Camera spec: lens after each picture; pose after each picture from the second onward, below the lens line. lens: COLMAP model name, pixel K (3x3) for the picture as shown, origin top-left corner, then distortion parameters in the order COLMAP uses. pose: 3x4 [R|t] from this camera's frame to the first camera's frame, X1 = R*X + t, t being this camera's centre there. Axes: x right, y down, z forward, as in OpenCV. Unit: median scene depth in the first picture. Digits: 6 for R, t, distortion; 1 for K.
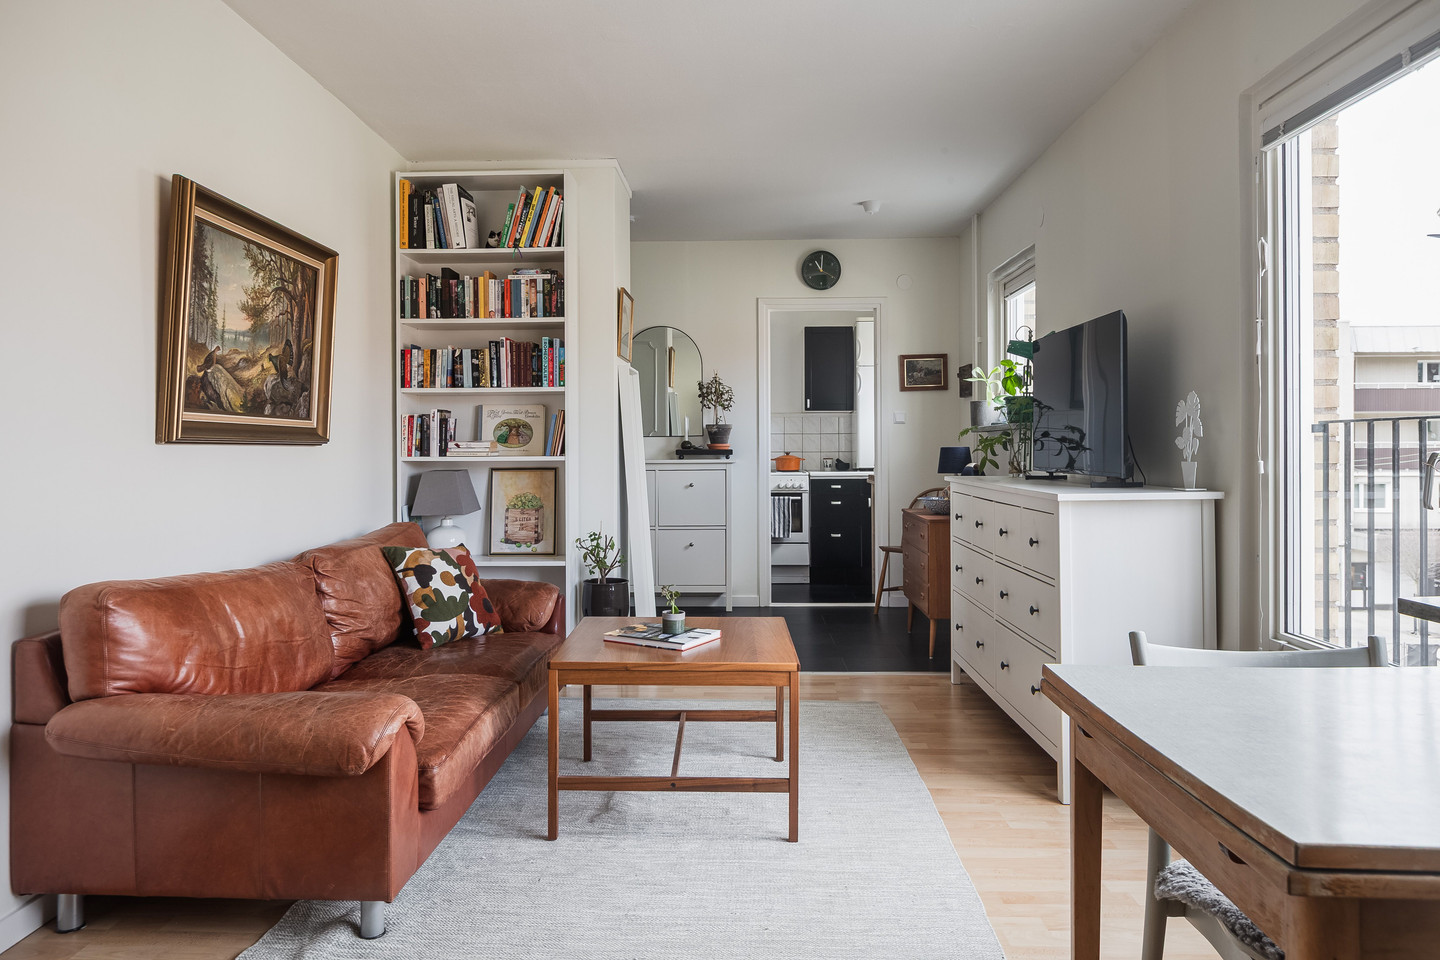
lens RADIAL K [[988.2, 0, 718.2], [0, 988.2, 472.7], [0, 0, 1]] dist [0.000175, 0.000001]
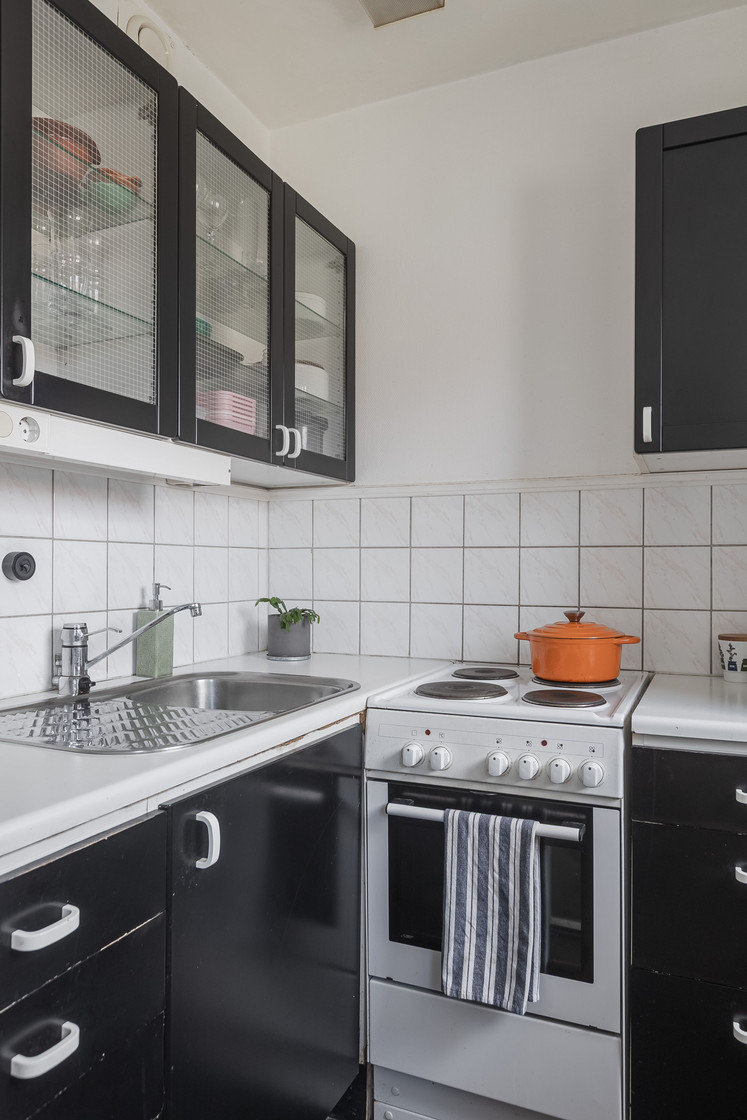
lens RADIAL K [[778.8, 0, 373.0], [0, 778.8, 564.4], [0, 0, 1]] dist [-0.007206, -0.002183]
pose [[0.925987, 0.007483, -0.377480, 0.104855], [-0.017441, 0.999584, -0.022969, -0.029089], [0.377151, 0.027853, 0.925733, 0.816557]]
